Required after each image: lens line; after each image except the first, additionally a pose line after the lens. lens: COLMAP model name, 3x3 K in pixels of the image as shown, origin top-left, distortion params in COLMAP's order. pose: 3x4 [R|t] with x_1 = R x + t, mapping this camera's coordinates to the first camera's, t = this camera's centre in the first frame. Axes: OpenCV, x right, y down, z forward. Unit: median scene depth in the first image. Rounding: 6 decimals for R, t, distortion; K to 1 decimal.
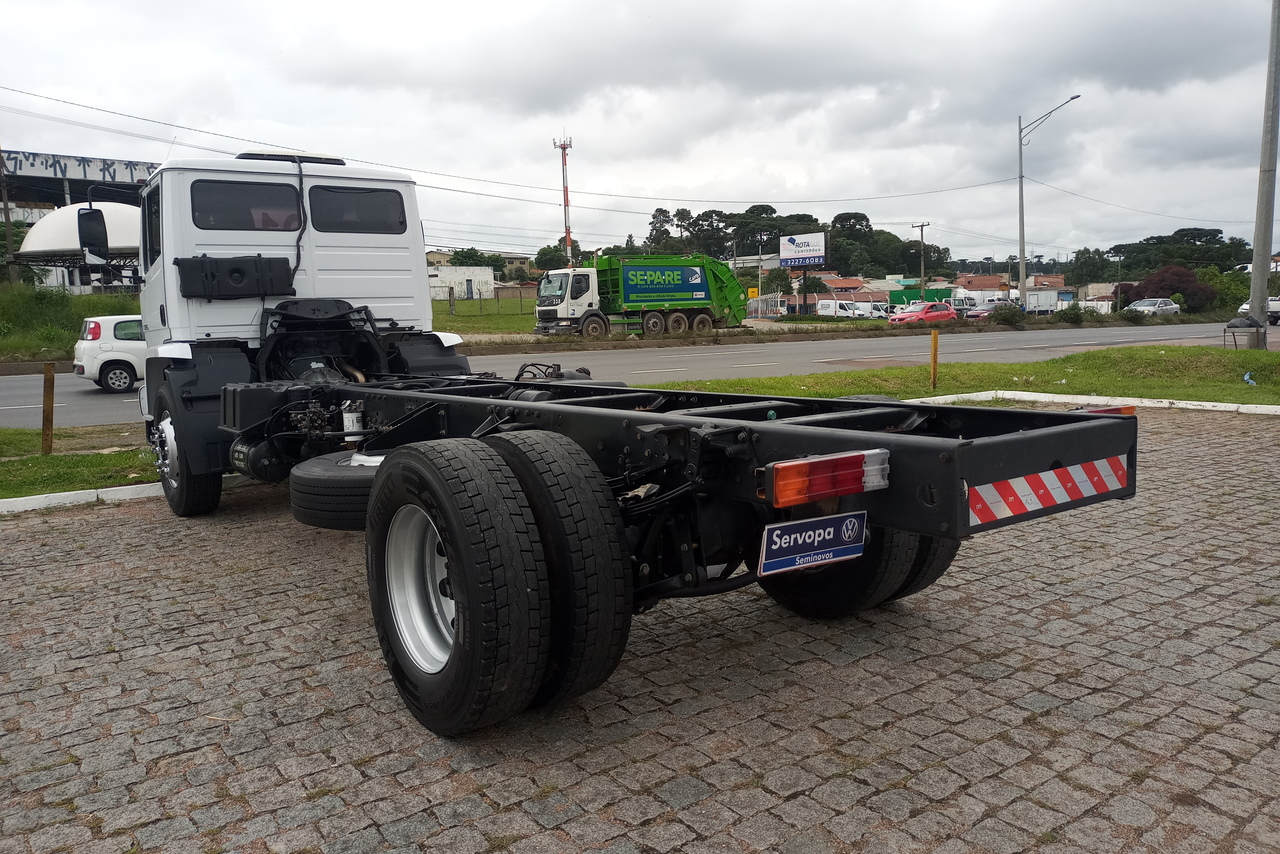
lens RADIAL K [[946.8, 0, 639.5], [0, 946.8, 435.7], [0, 0, 1]] dist [0.050370, -0.061301]
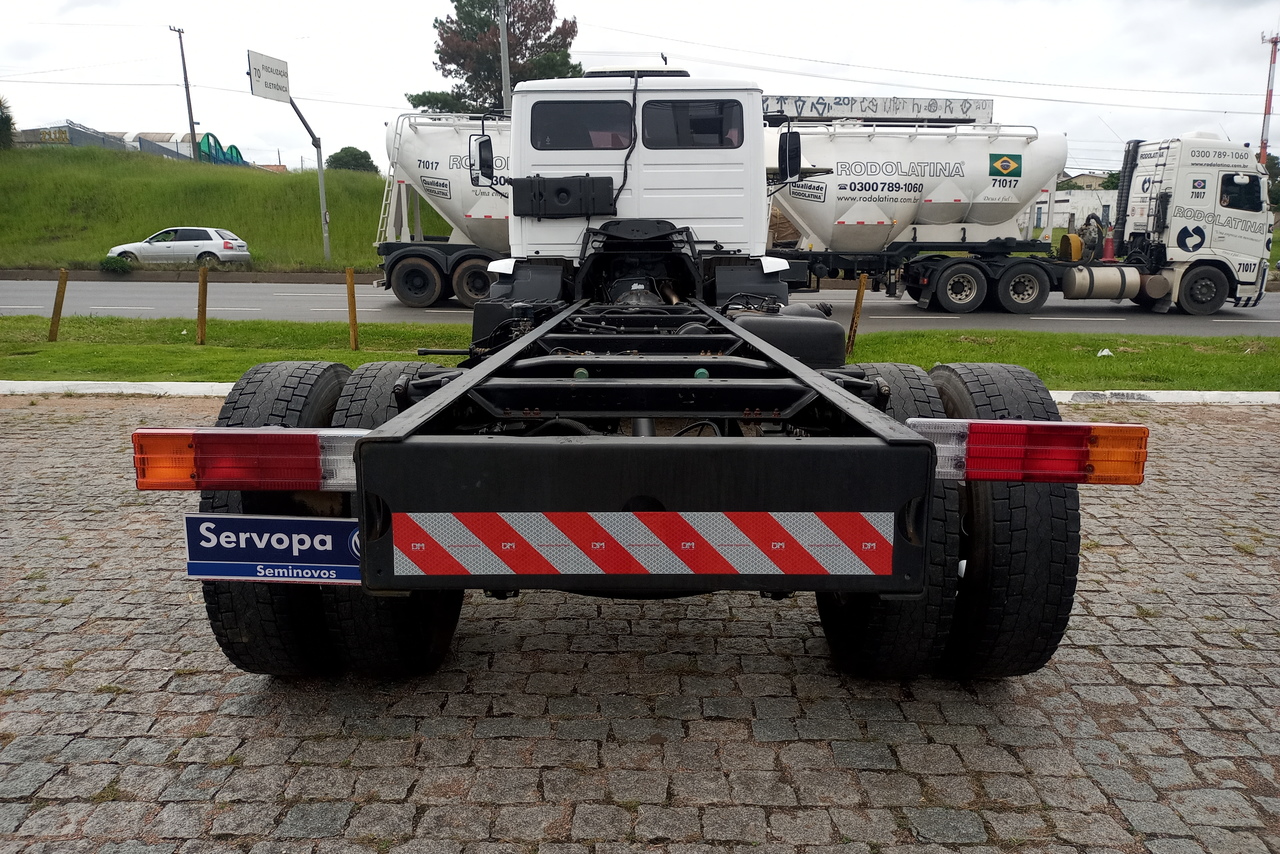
lens RADIAL K [[946.8, 0, 638.1], [0, 946.8, 438.5], [0, 0, 1]] dist [0.050370, -0.061301]
pose [[0.801496, 0.142440, -0.580788, 0.471890], [-0.098093, 0.989378, 0.107277, -0.042030], [0.589899, -0.029011, 0.806955, 0.351356]]
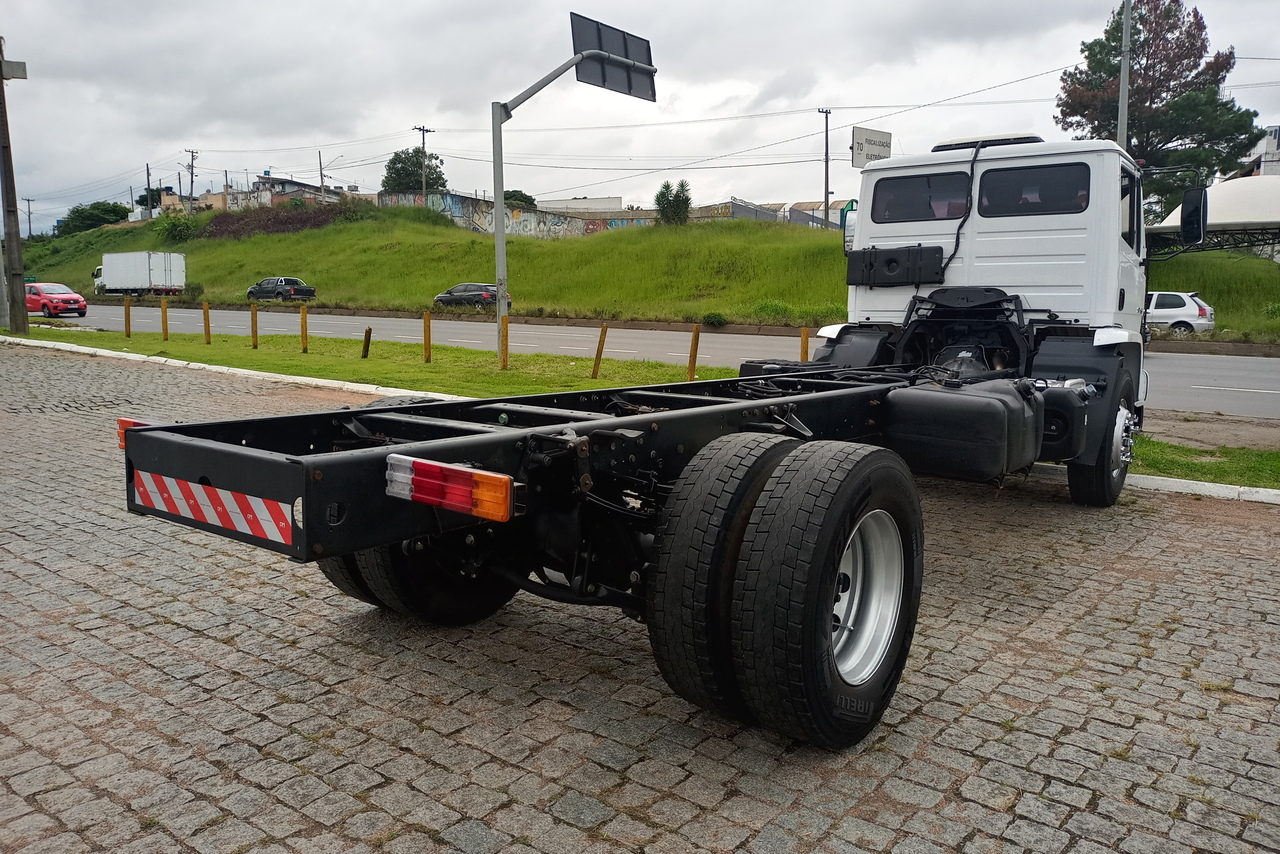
lens RADIAL K [[946.8, 0, 639.3], [0, 946.8, 436.9], [0, 0, 1]] dist [0.050370, -0.061301]
pose [[0.287127, 0.164799, -0.943610, 0.917439], [-0.142687, 0.981457, 0.127991, -0.123927], [0.947206, 0.097892, 0.305317, 0.704492]]
